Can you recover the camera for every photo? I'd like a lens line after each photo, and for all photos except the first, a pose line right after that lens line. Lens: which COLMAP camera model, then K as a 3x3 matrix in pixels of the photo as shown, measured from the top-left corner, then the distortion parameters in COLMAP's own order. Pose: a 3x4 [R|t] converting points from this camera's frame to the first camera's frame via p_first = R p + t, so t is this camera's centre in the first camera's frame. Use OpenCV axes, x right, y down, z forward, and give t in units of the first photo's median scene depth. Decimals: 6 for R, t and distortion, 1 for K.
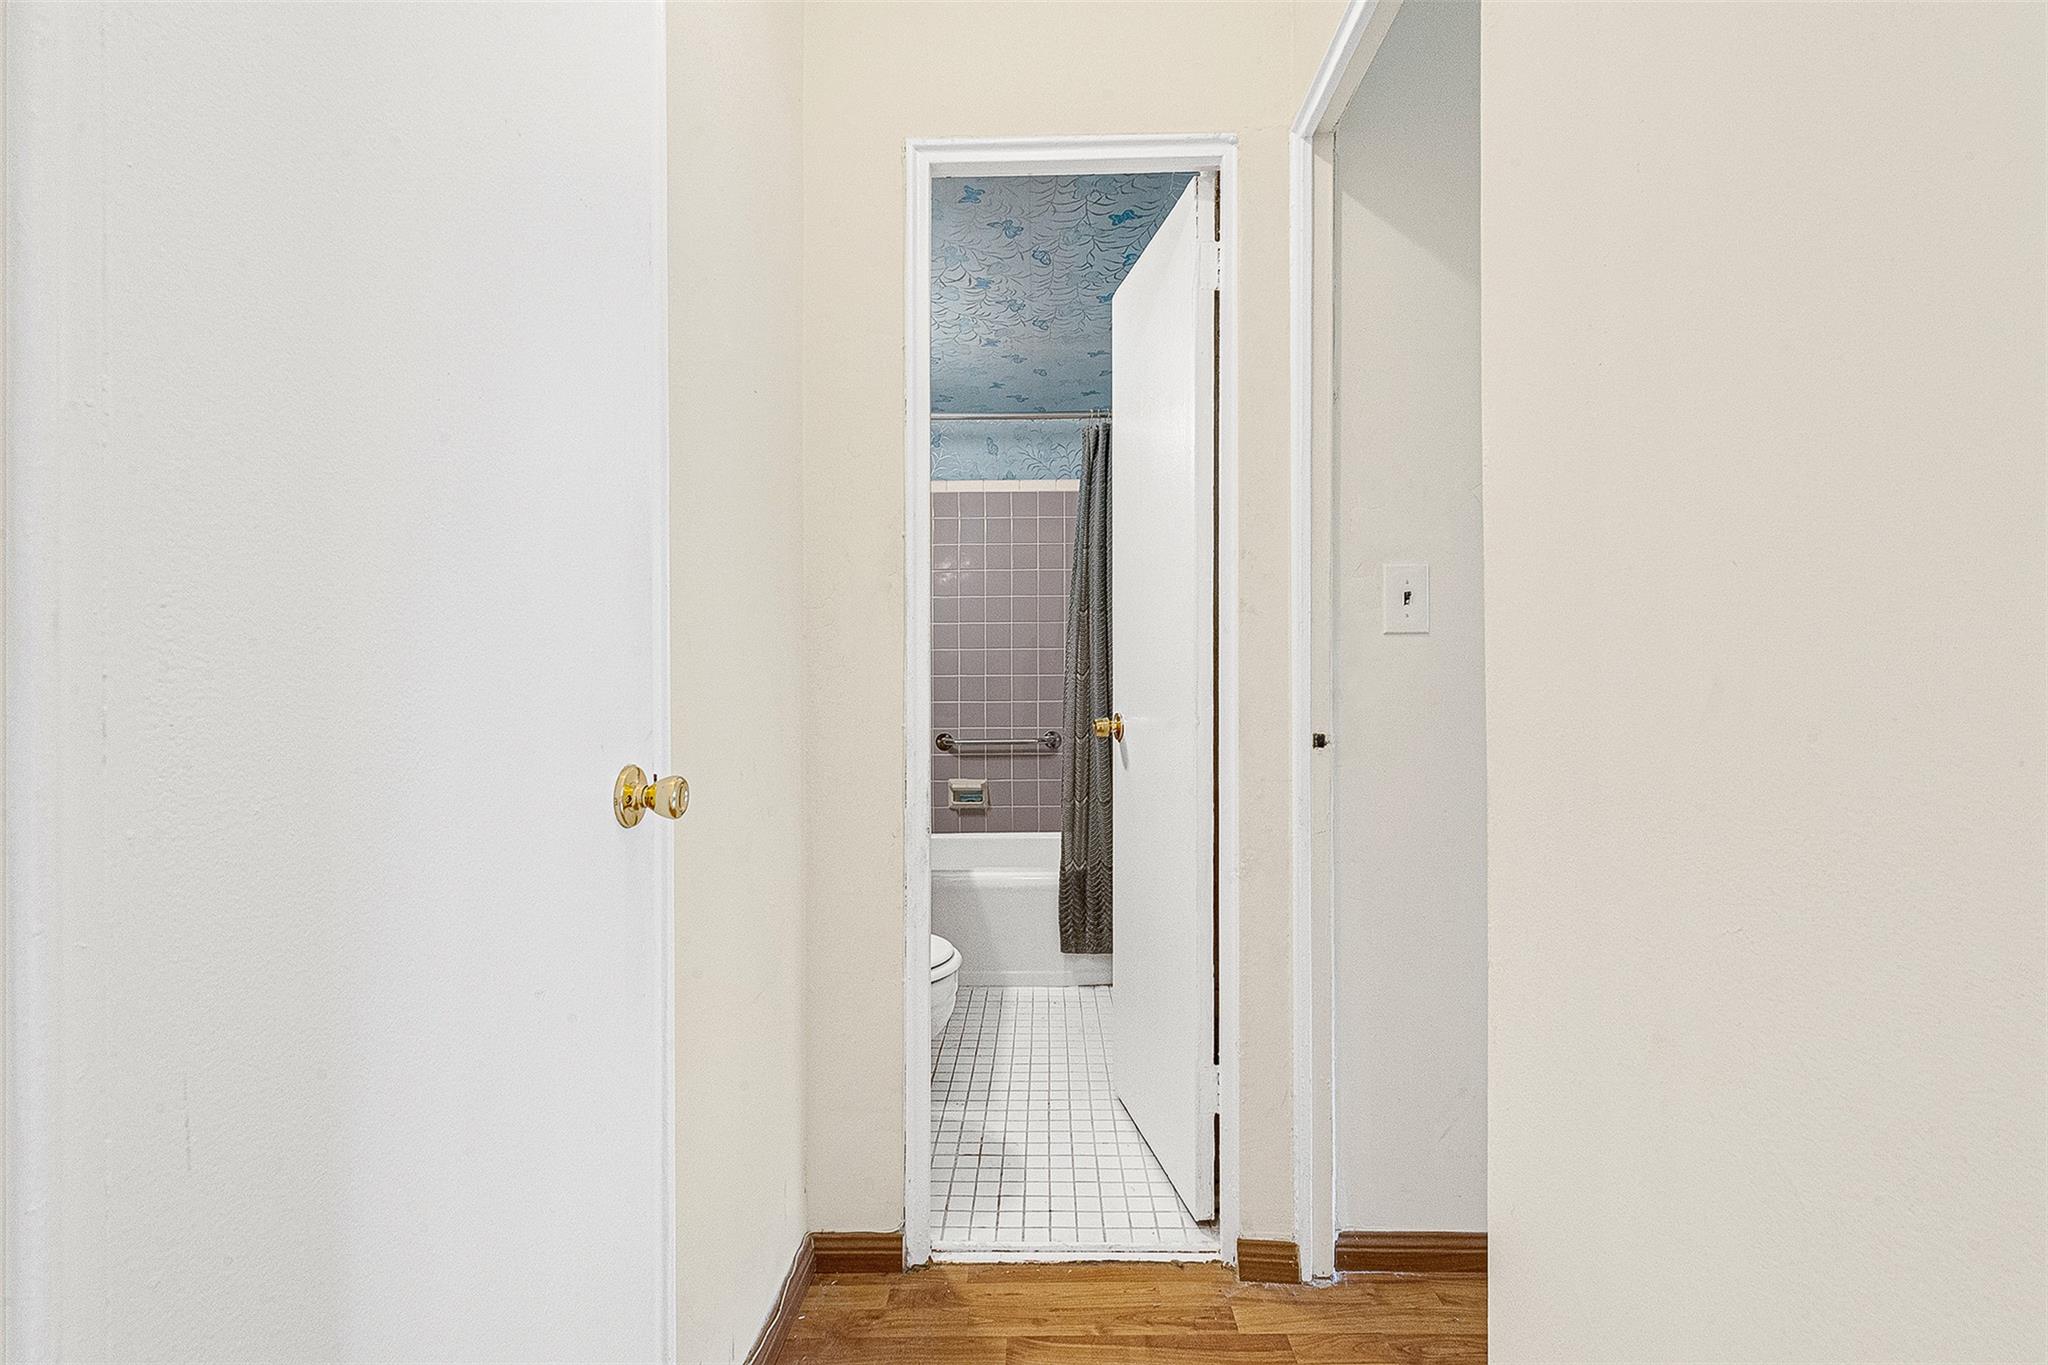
lens RADIAL K [[892.5, 0, 1013.5], [0, 892.5, 677.3], [0, 0, 1]] dist [-0.000227, -0.001795]
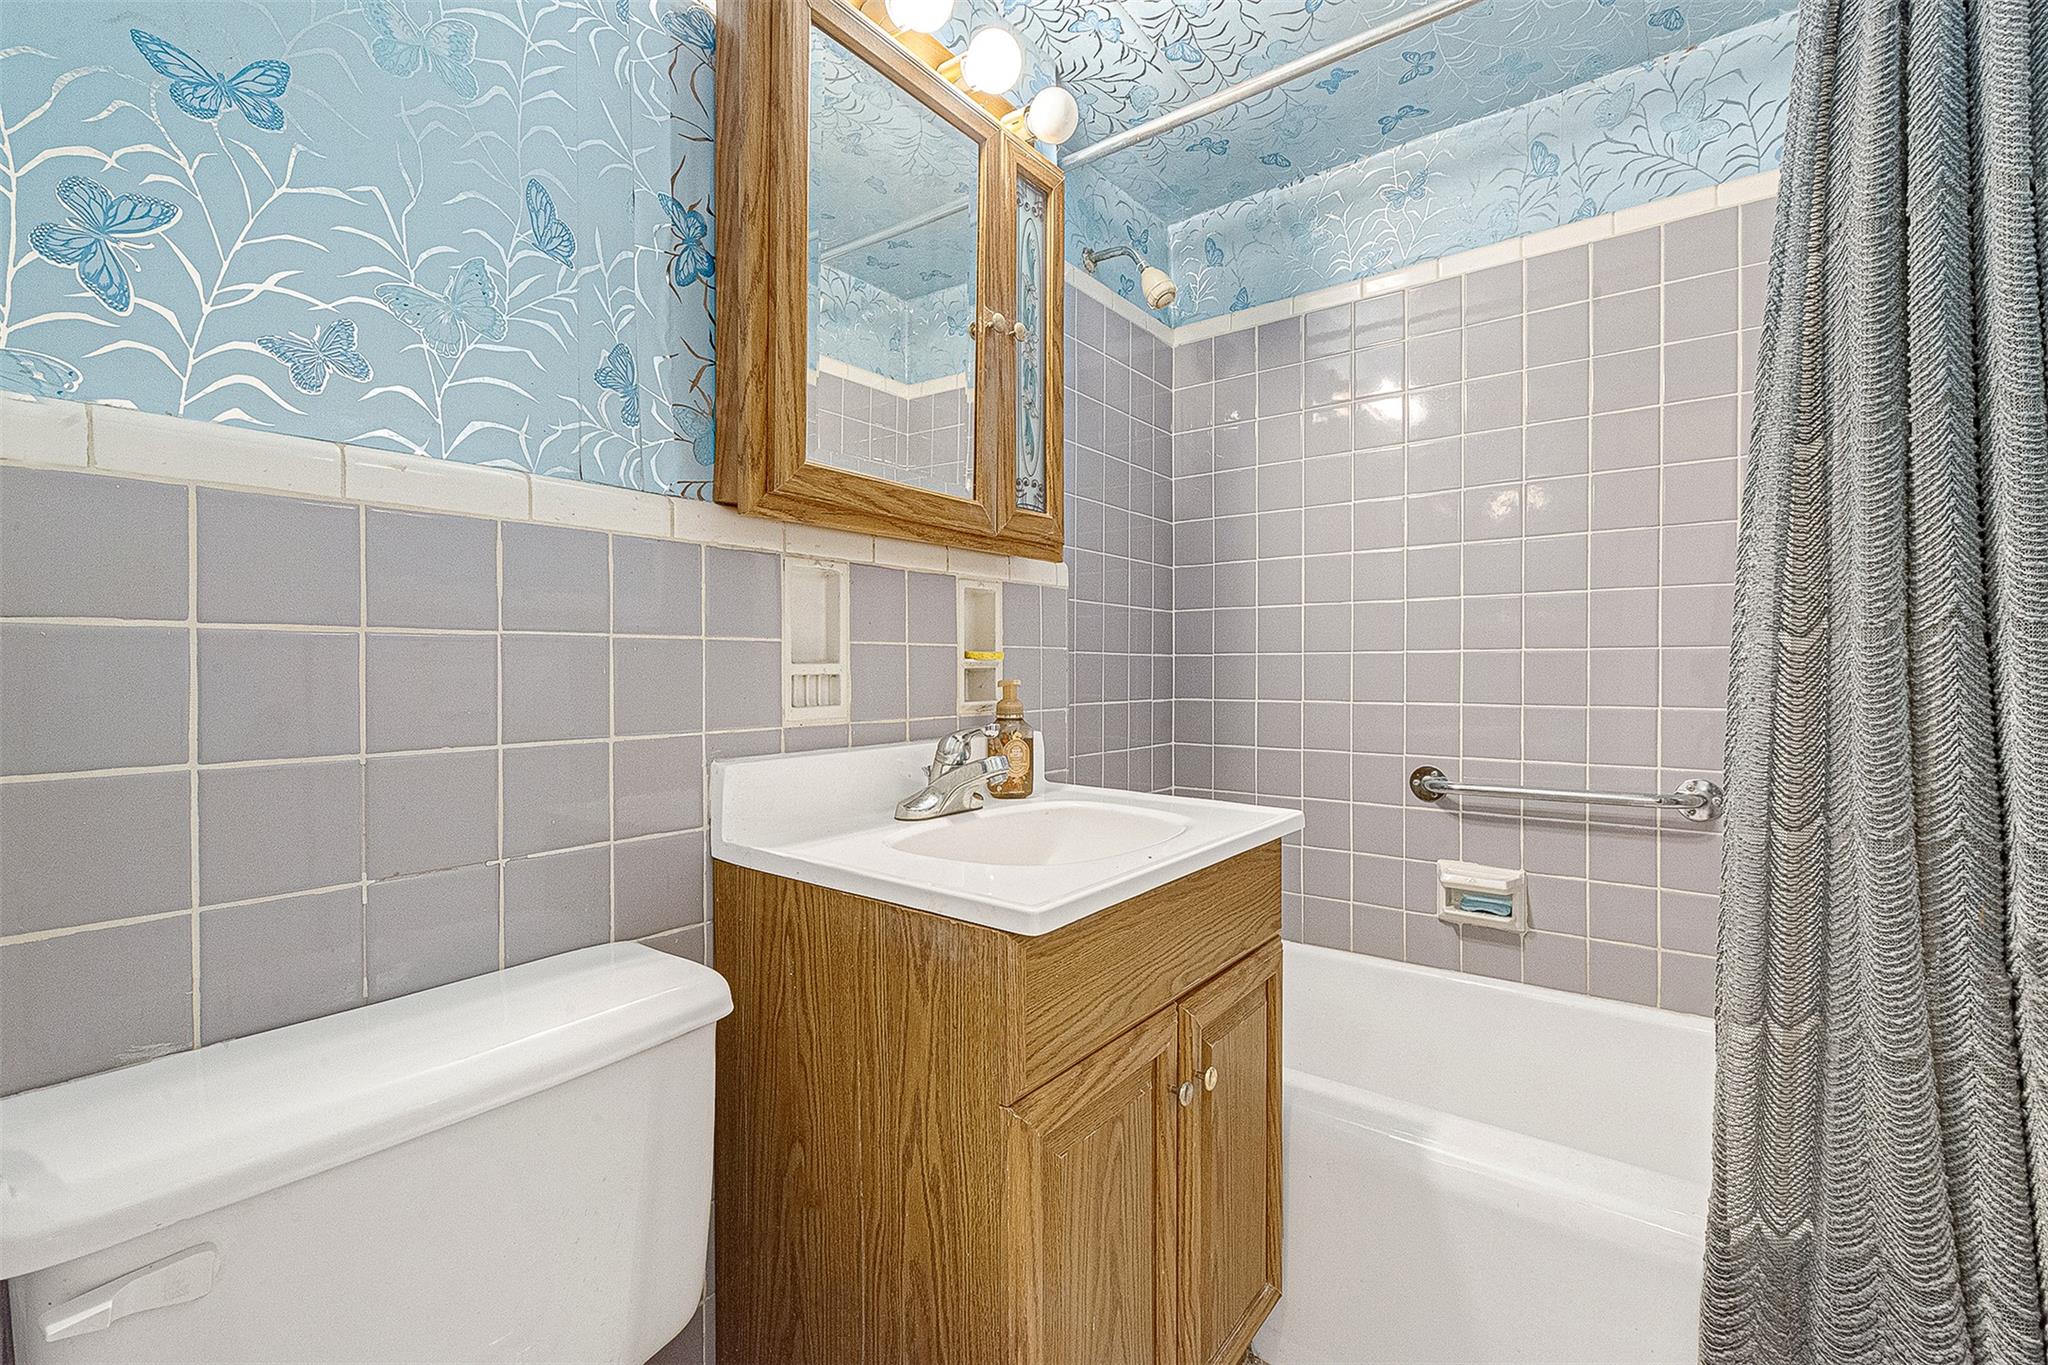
lens RADIAL K [[892.5, 0, 1026.1], [0, 892.5, 669.0], [0, 0, 1]] dist [-0.000227, -0.001795]
pose [[0.810836, 0.006118, -0.585242, 0.031341], [-0.006268, 0.999979, 0.001769, 0.009009], [0.585240, 0.002234, 0.810857, 0.469414]]
